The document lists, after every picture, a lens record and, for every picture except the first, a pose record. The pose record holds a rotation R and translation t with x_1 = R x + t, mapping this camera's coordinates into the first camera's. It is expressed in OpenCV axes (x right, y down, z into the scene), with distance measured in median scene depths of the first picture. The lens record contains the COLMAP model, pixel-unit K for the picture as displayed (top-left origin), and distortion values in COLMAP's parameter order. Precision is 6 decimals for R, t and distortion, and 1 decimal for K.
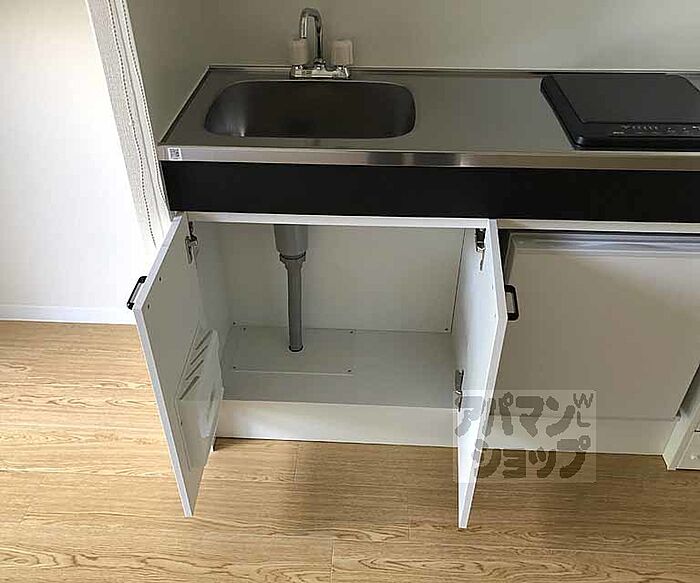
lens RADIAL K [[630.4, 0, 327.0], [0, 630.4, 290.7], [0, 0, 1]] dist [0.005709, 0.008886]
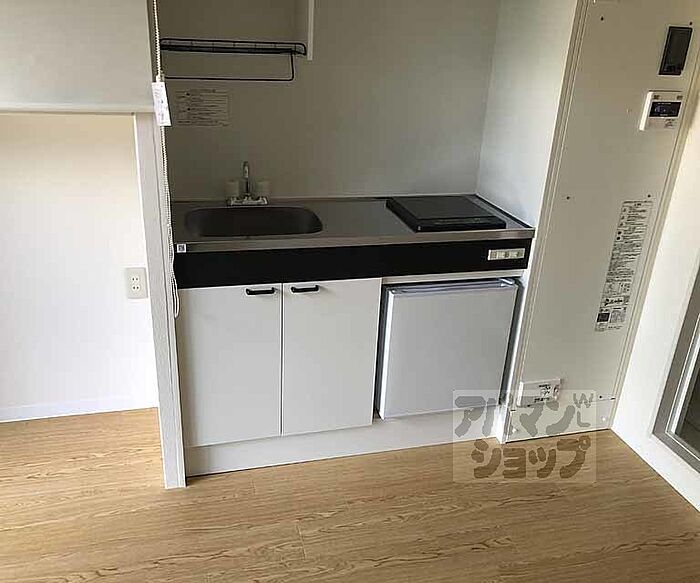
lens RADIAL K [[630.4, 0, 327.0], [0, 630.4, 290.7], [0, 0, 1]] dist [0.005709, 0.008886]
pose [[0.953892, -0.070298, 0.291801, -0.290628], [0.137467, 0.966550, -0.216526, 0.216552], [-0.266819, 0.246656, 0.931648, -0.410667]]
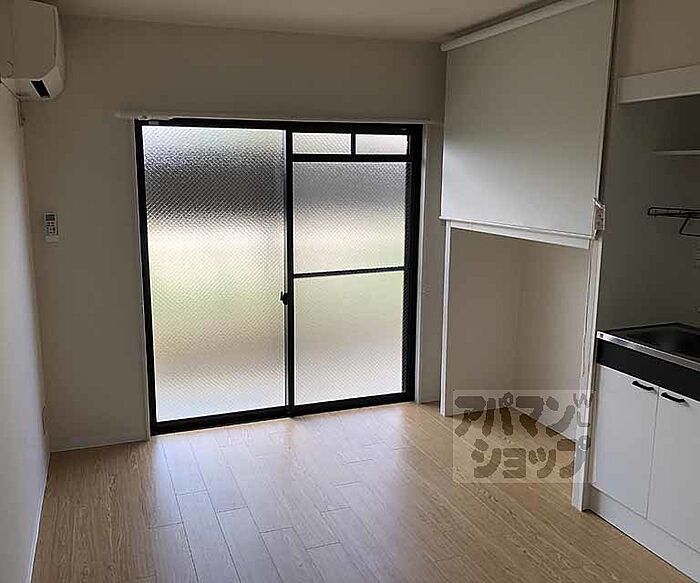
lens RADIAL K [[630.4, 0, 327.0], [0, 630.4, 290.7], [0, 0, 1]] dist [0.005709, 0.008886]
pose [[0.400374, 0.176606, -0.899172, 1.102033], [-0.547479, 0.832970, -0.080173, 0.309018], [0.734825, 0.524377, 0.430188, -0.665967]]
